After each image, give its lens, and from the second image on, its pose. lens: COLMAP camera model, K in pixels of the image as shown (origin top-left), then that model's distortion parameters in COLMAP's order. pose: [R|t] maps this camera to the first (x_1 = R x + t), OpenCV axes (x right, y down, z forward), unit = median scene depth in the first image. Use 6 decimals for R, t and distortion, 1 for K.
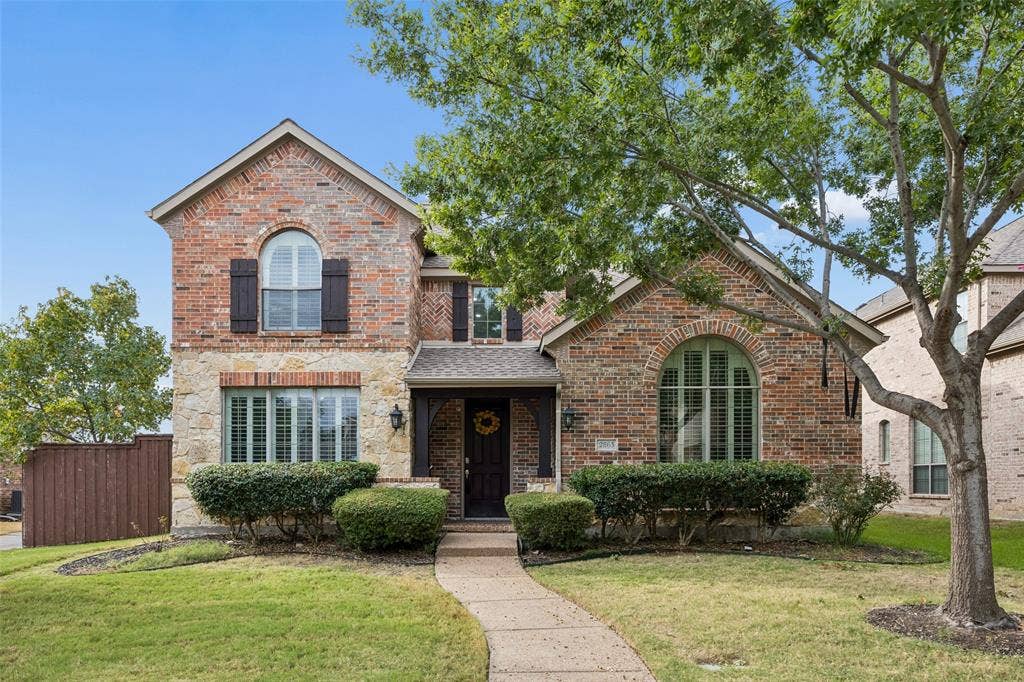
lens RADIAL K [[391.4, 0, 512.2], [0, 391.4, 338.6], [0, 0, 1]] dist [-0.002176, -0.000294]
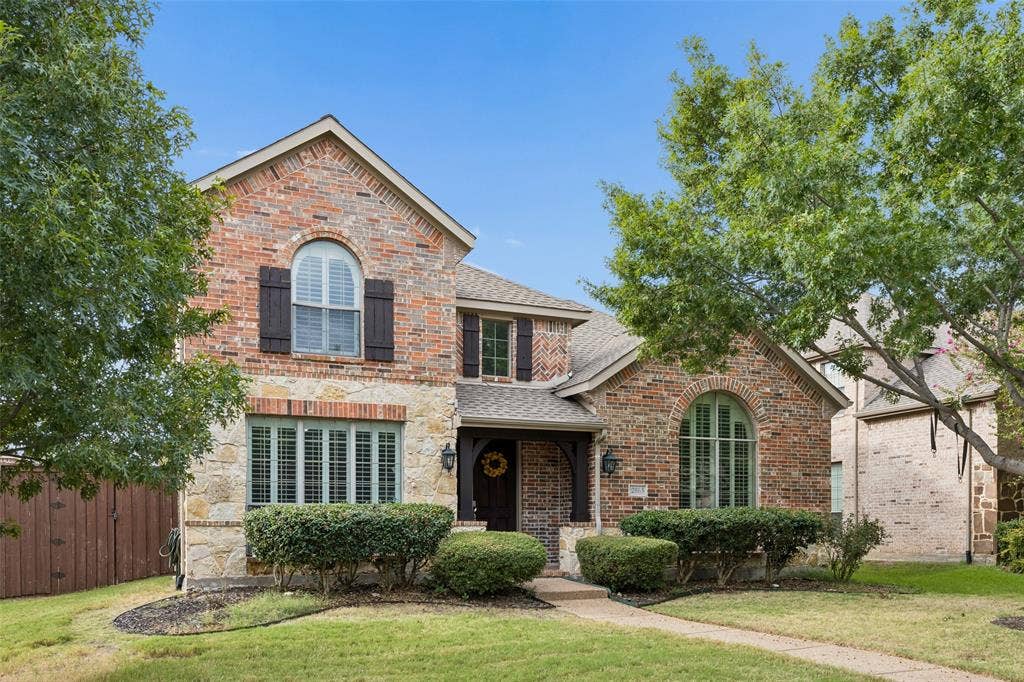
lens RADIAL K [[419.2, 0, 512.0], [0, 419.2, 370.8], [0, 0, 1]] dist [-0.002101, -0.000210]
pose [[0.975858, 0.078527, 0.203801, -0.333795], [-0.077104, 0.996911, -0.014928, -0.002000], [-0.204344, -0.001146, 0.978899, -0.015857]]
